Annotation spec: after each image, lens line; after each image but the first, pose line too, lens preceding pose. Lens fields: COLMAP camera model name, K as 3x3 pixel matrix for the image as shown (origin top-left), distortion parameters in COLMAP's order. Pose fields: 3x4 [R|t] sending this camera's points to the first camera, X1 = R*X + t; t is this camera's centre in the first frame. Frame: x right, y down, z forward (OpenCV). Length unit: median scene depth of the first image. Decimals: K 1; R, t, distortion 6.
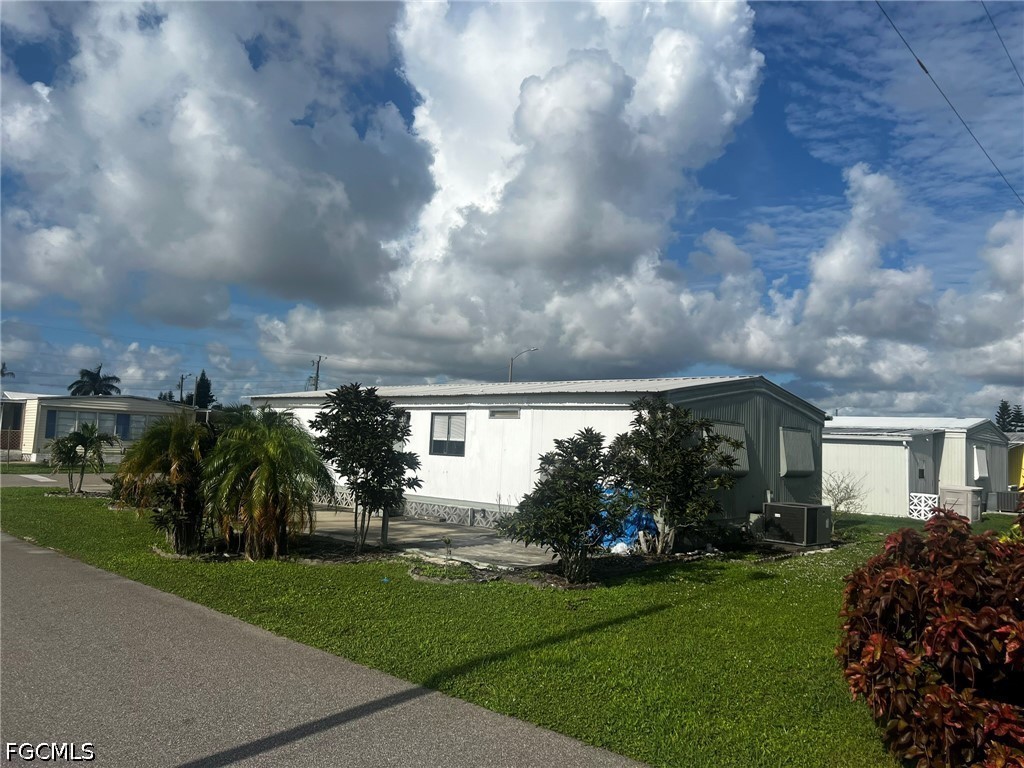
lens RADIAL K [[767.0, 0, 525.7], [0, 767.0, 363.1], [0, 0, 1]] dist [0.065253, -0.067345]
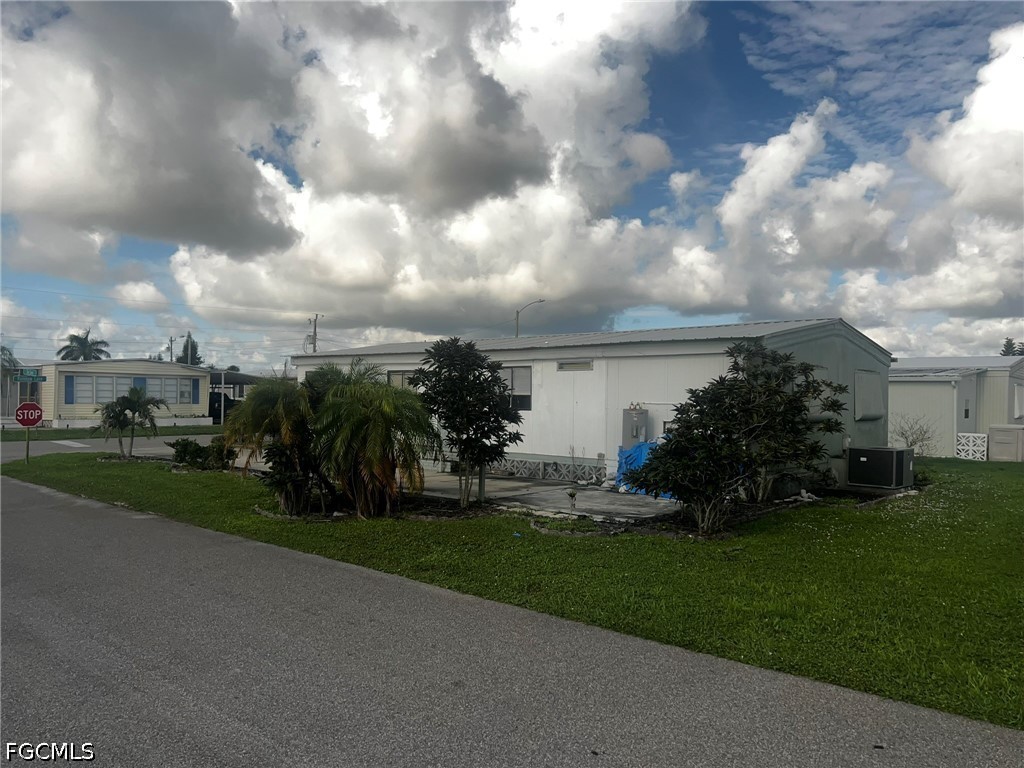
lens RADIAL K [[767.0, 0, 509.2], [0, 767.0, 386.0], [0, 0, 1]] dist [0.065253, -0.067345]
pose [[0.999554, -0.029056, 0.006956, -0.138397], [0.028312, 0.995526, 0.090145, 0.001652], [-0.009544, -0.089908, 0.995904, 0.027167]]
